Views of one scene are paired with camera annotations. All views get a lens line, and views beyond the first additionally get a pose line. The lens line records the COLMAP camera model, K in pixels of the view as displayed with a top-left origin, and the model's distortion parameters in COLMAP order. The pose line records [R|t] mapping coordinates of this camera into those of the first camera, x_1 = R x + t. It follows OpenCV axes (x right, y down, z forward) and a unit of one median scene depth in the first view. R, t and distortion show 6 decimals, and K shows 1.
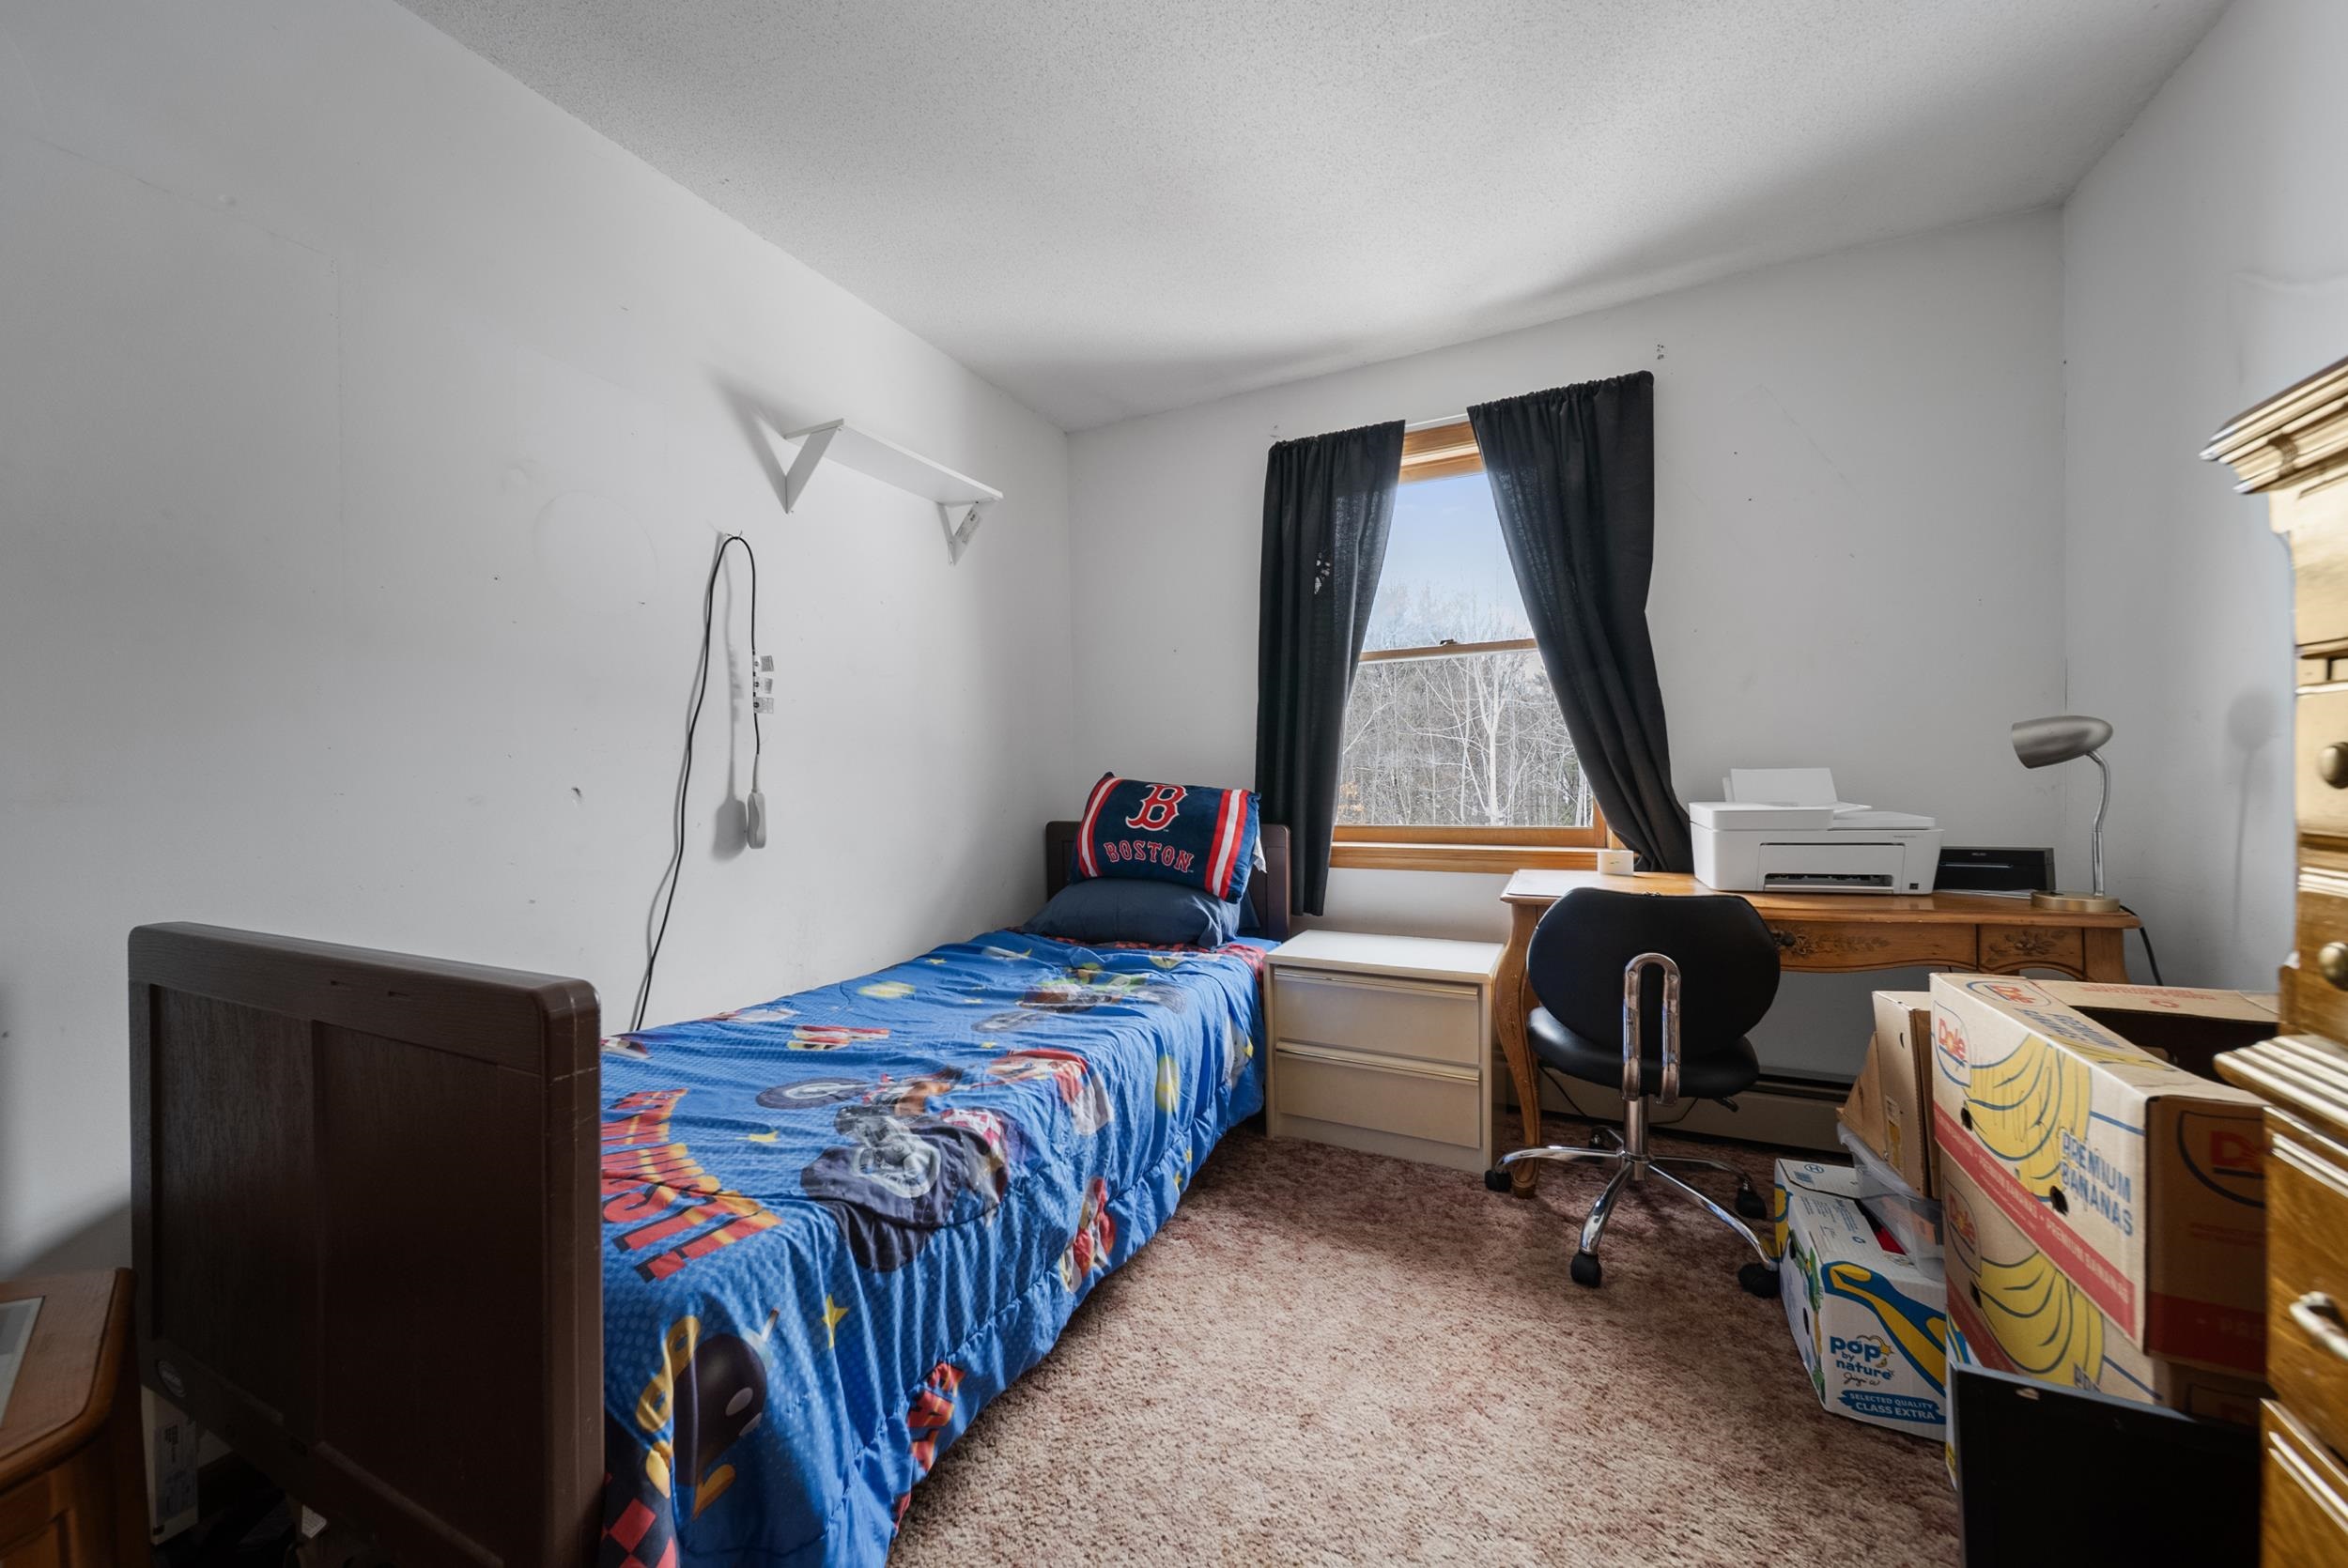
lens RADIAL K [[831.1, 0, 1180.6], [0, 831.1, 789.9], [0, 0, 1]] dist [-0.000594, -0.000684]
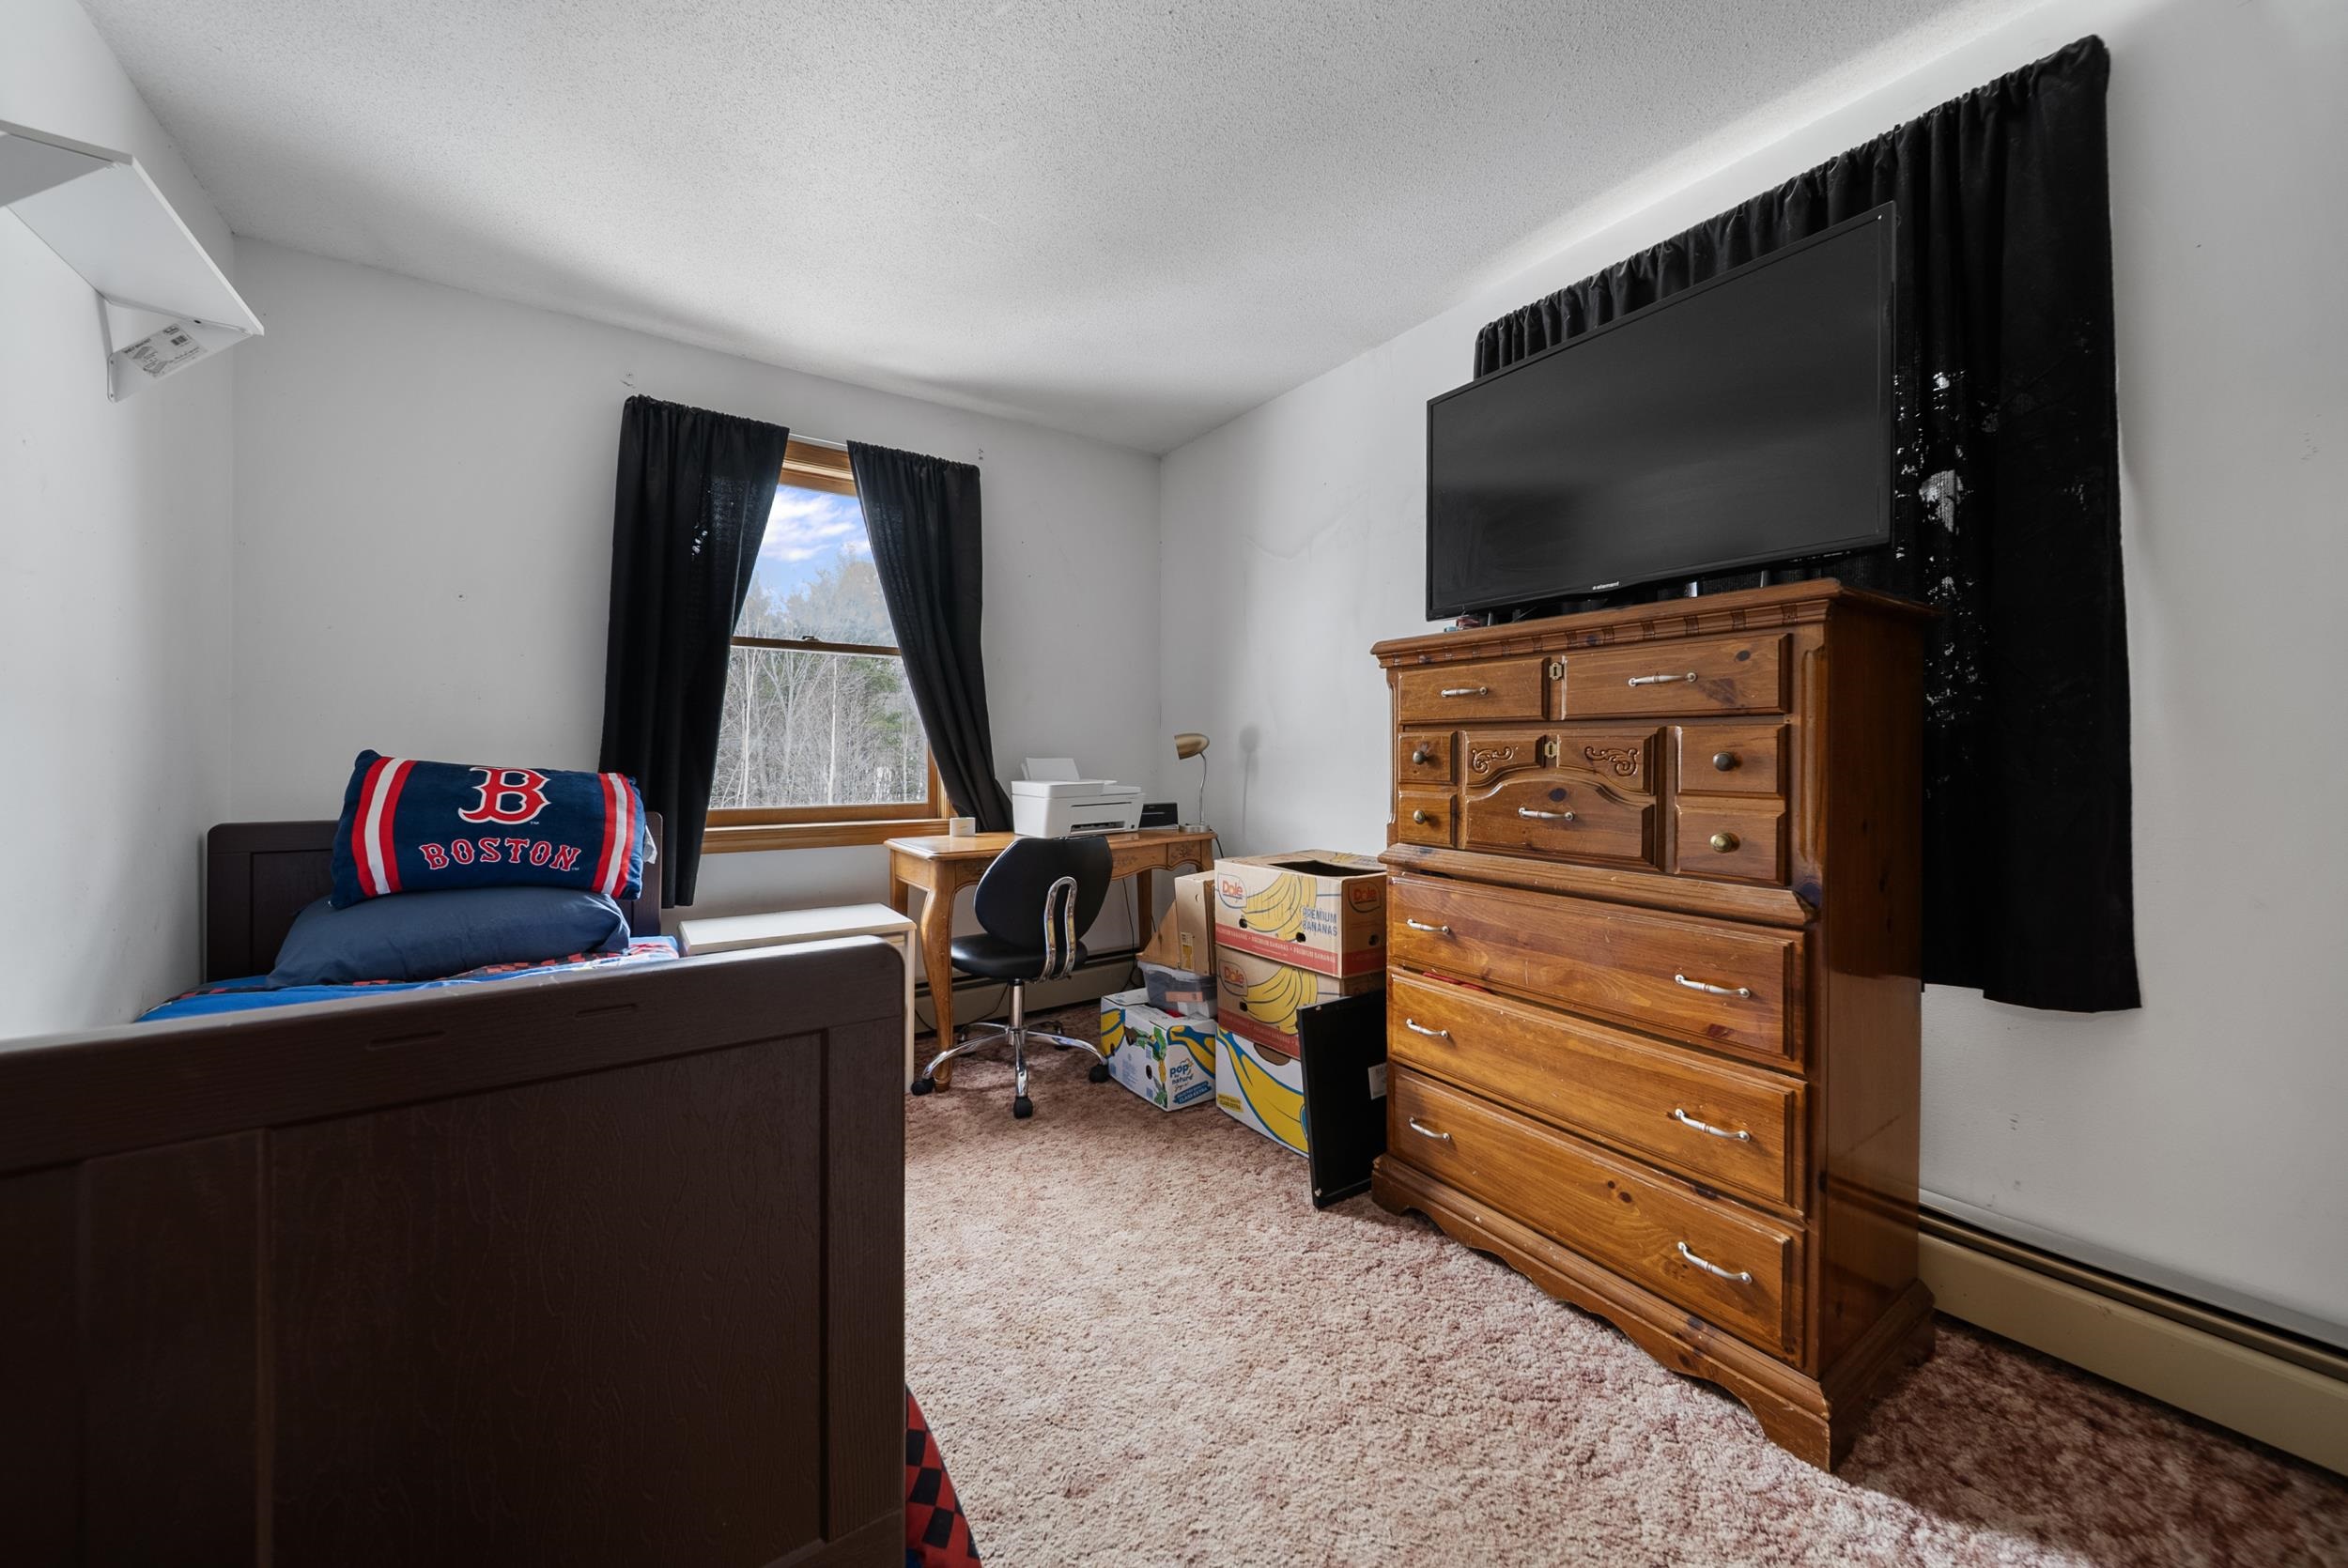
lens RADIAL K [[831.1, 0, 1188.2], [0, 831.1, 765.8], [0, 0, 1]] dist [-0.000594, -0.000684]
pose [[0.487011, 0.006826, 0.873369, -0.498367], [0.007950, 0.999893, -0.012248, 0.008962], [-0.873359, 0.012909, 0.486905, 0.040983]]
